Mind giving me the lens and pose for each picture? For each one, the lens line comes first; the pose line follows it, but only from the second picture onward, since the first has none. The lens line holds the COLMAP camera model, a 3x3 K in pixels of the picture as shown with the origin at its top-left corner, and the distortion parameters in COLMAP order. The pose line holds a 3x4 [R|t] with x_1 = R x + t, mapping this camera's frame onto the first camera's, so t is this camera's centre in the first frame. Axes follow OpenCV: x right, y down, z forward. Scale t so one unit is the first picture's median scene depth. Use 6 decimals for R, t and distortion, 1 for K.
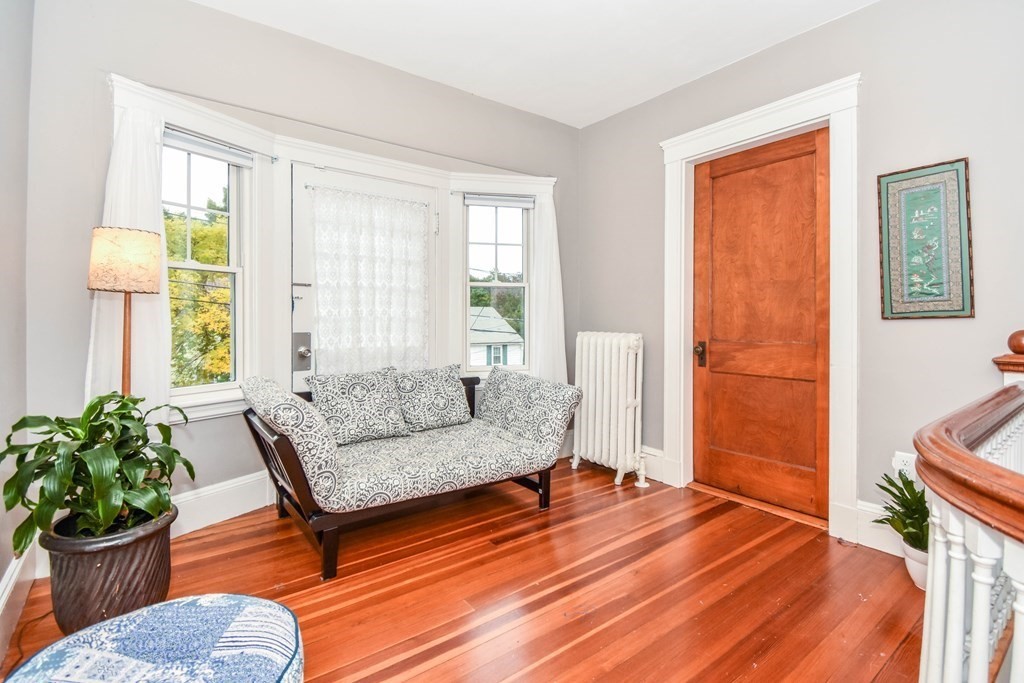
lens RADIAL K [[477.9, 0, 514.4], [0, 477.9, 308.8], [0, 0, 1]] dist [0.010879, -0.021412]
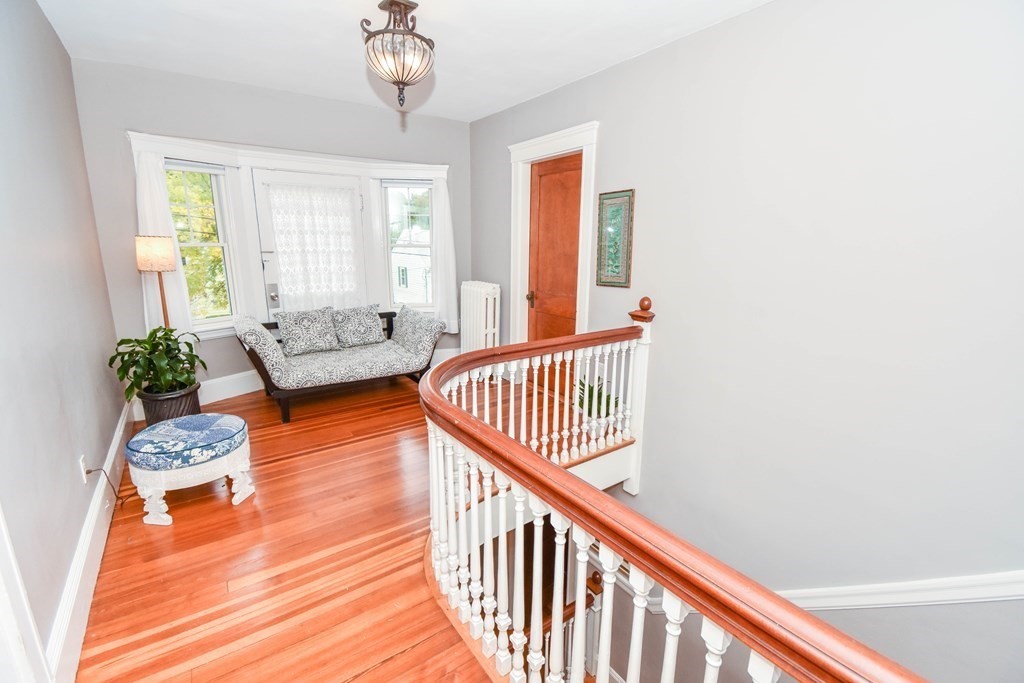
lens RADIAL K [[459.6, 0, 503.7], [0, 459.6, 339.6], [0, 0, 1]] dist [-0.031331, -0.000433]
pose [[0.998794, 0.010942, -0.047858, 0.528529], [0.000379, 0.973095, 0.230402, -0.159796], [0.049092, -0.230142, 0.971918, -0.599226]]
